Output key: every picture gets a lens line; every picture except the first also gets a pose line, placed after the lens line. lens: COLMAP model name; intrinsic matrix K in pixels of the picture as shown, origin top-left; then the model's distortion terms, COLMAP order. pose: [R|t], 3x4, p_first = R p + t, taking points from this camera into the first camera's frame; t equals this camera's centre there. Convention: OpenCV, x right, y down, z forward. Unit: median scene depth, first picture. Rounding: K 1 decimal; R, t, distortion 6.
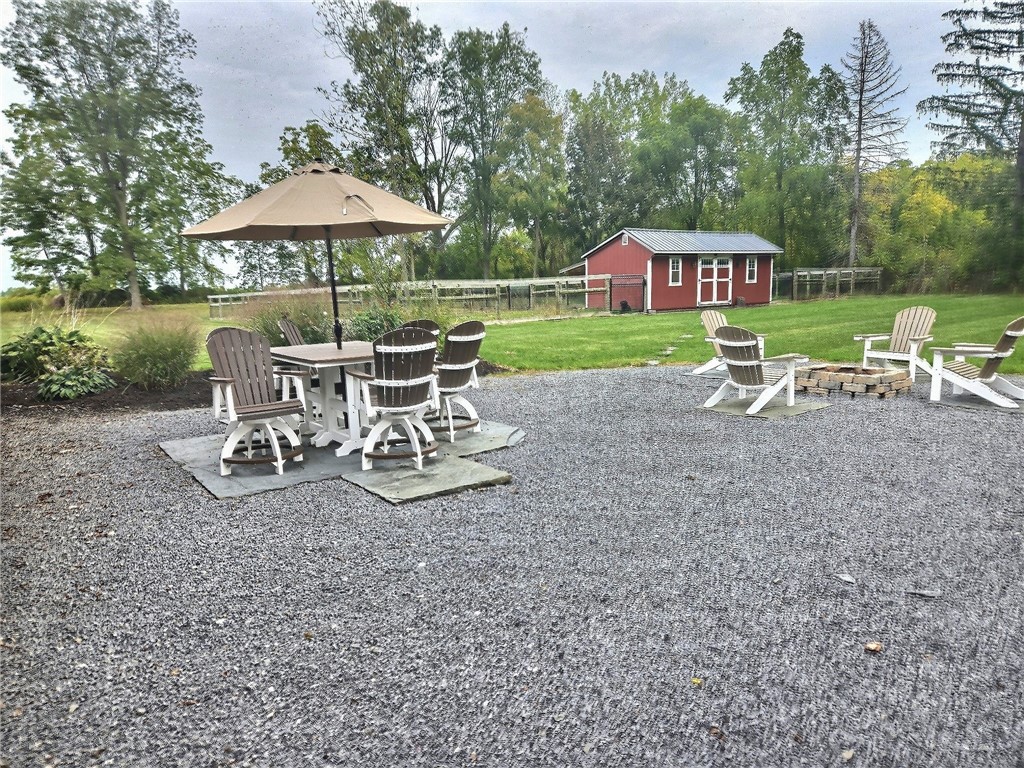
lens RADIAL K [[682.4, 0, 511.8], [0, 682.4, 407.3], [0, 0, 1]] dist [0.066739, -0.048234]
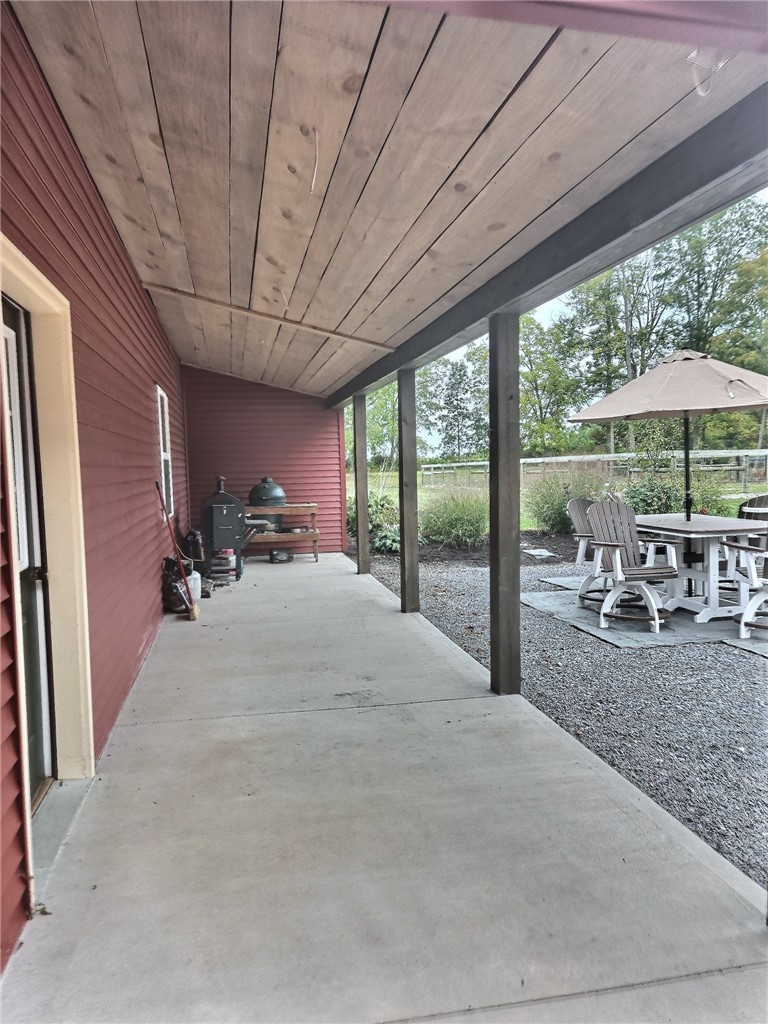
lens RADIAL K [[697.6, 0, 384.0], [0, 697.6, 512.0], [0, 0, 1]] dist [0.054384, -0.051243]
pose [[0.903938, 0.036239, -0.426126, -0.113267], [-0.075989, 0.994158, -0.076650, 0.010955], [0.420859, 0.101668, 0.901411, -0.092403]]
